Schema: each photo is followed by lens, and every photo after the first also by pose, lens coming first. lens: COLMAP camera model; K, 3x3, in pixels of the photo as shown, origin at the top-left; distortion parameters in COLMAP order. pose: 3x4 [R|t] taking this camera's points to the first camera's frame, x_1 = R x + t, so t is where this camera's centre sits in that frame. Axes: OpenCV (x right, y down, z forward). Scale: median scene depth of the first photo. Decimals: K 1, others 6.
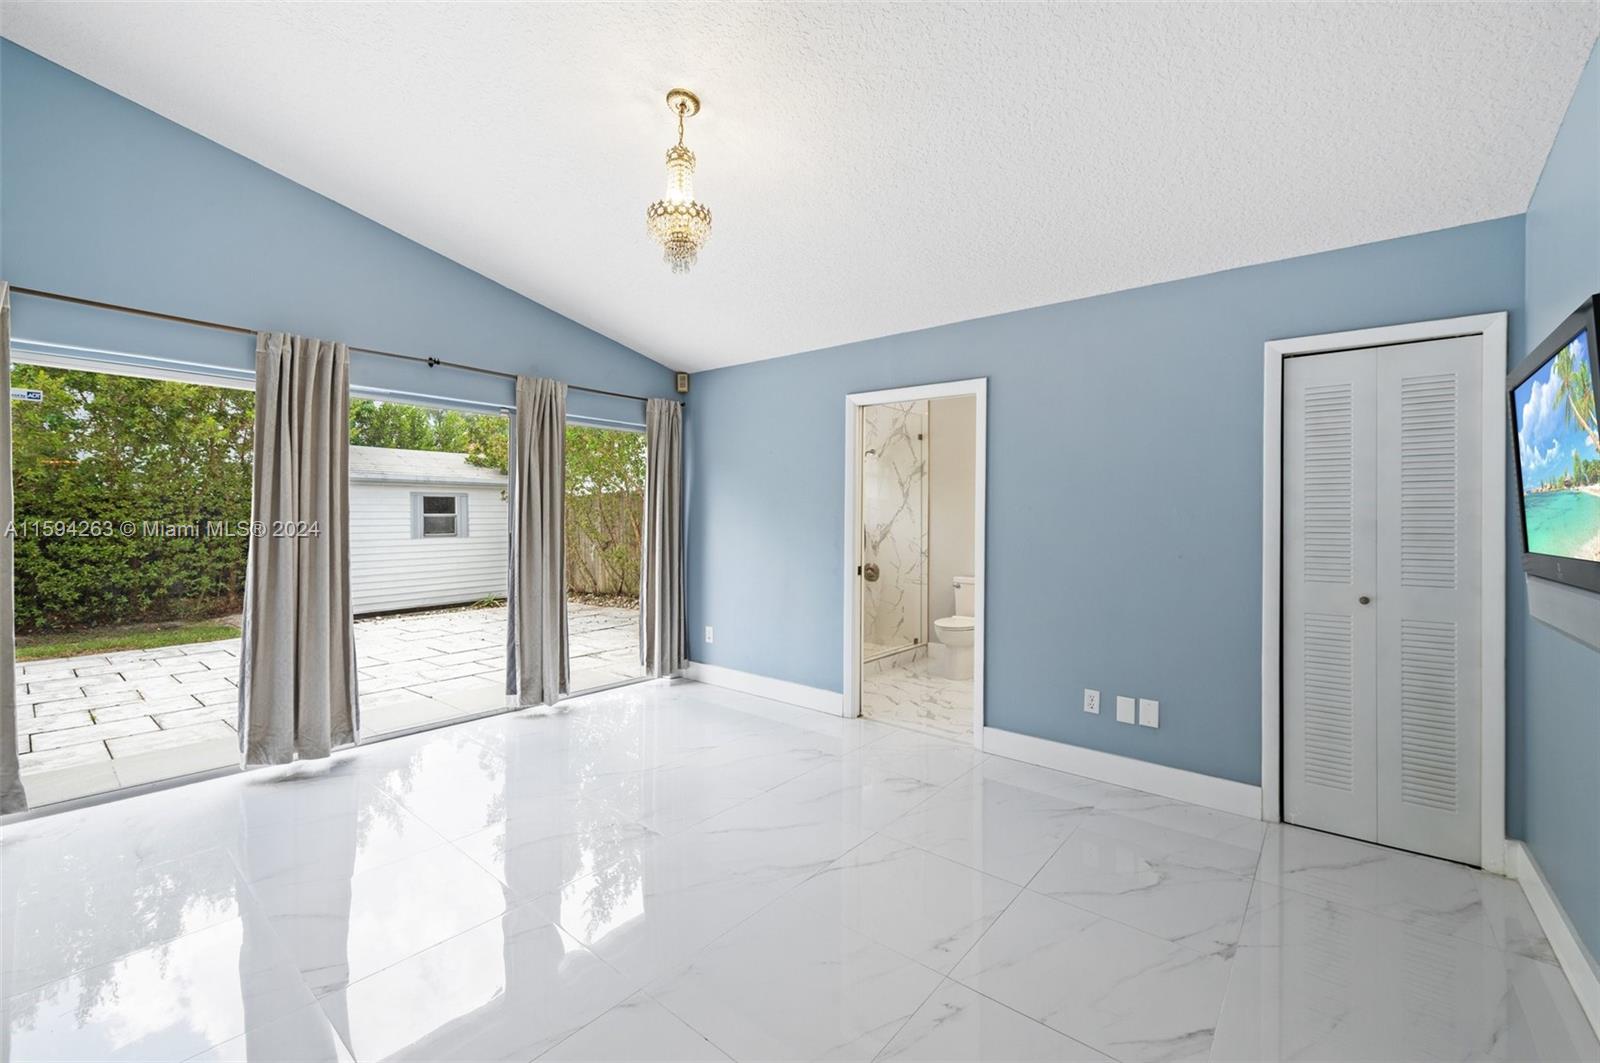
lens RADIAL K [[651.9, 0, 771.5], [0, 651.9, 526.2], [0, 0, 1]] dist [-0.003041, -0.001341]
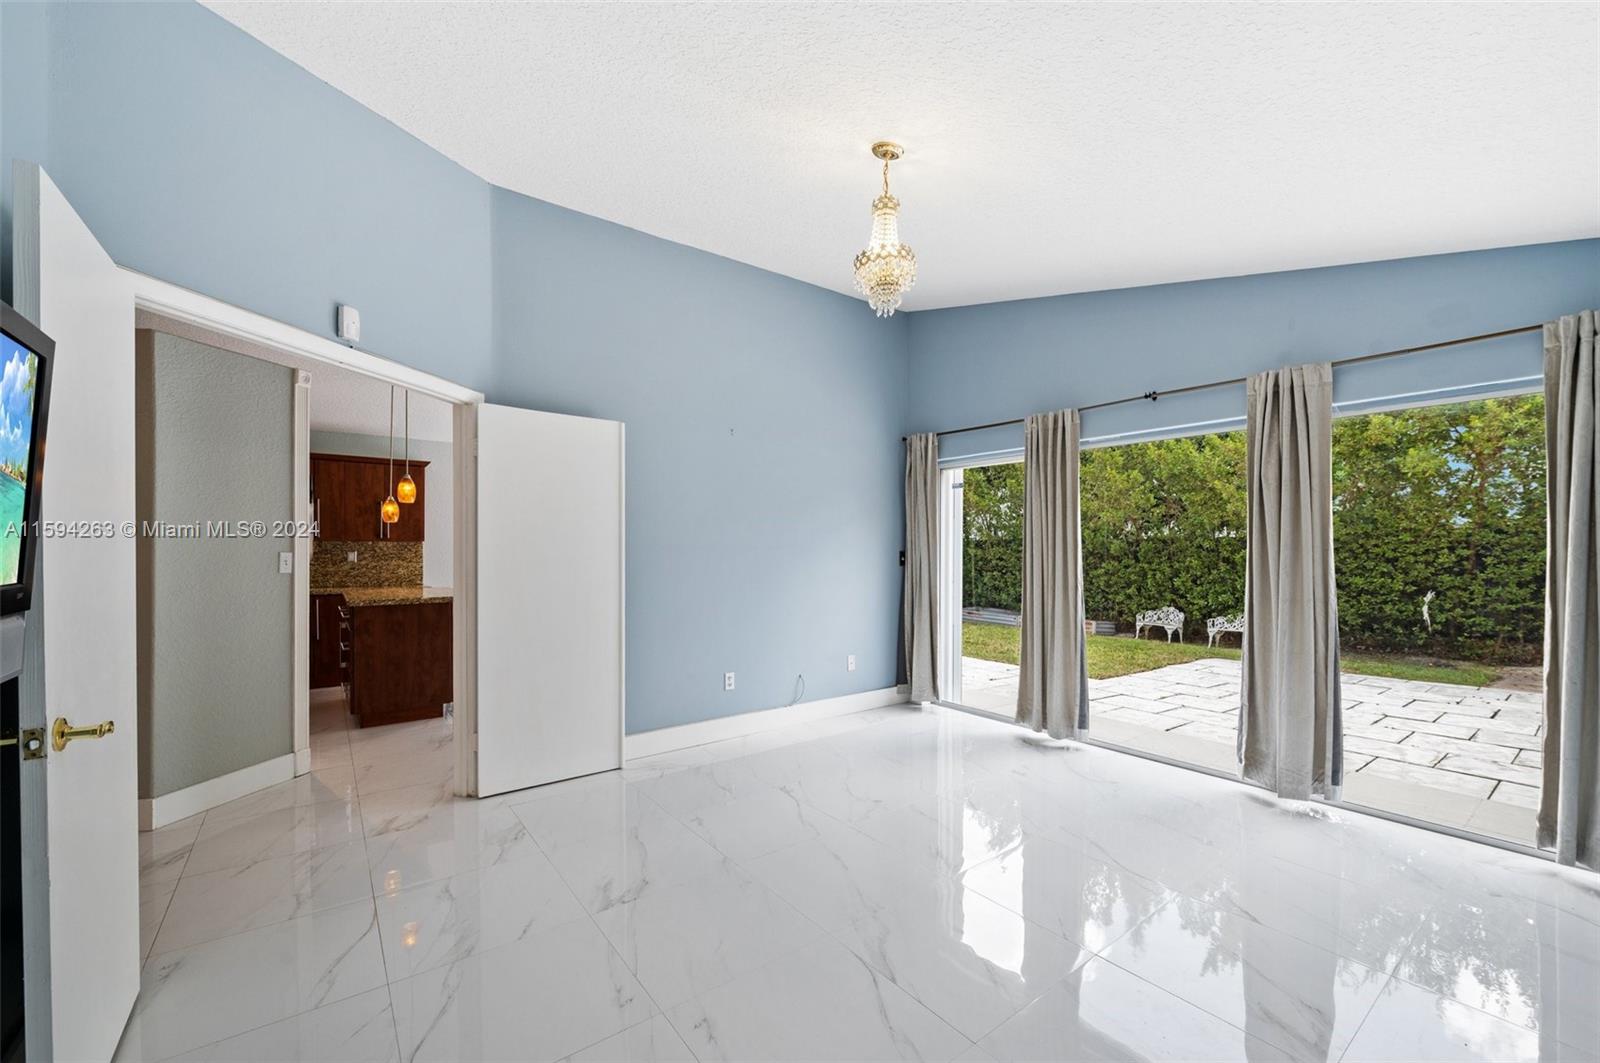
lens RADIAL K [[651.9, 0, 806.1], [0, 651.9, 541.9], [0, 0, 1]] dist [-0.003041, -0.001341]
pose [[-0.206071, -0.016869, -0.978392, 0.238492], [-0.015786, 0.999779, -0.013913, -0.000845], [0.978410, 0.012578, -0.206292, 0.281041]]
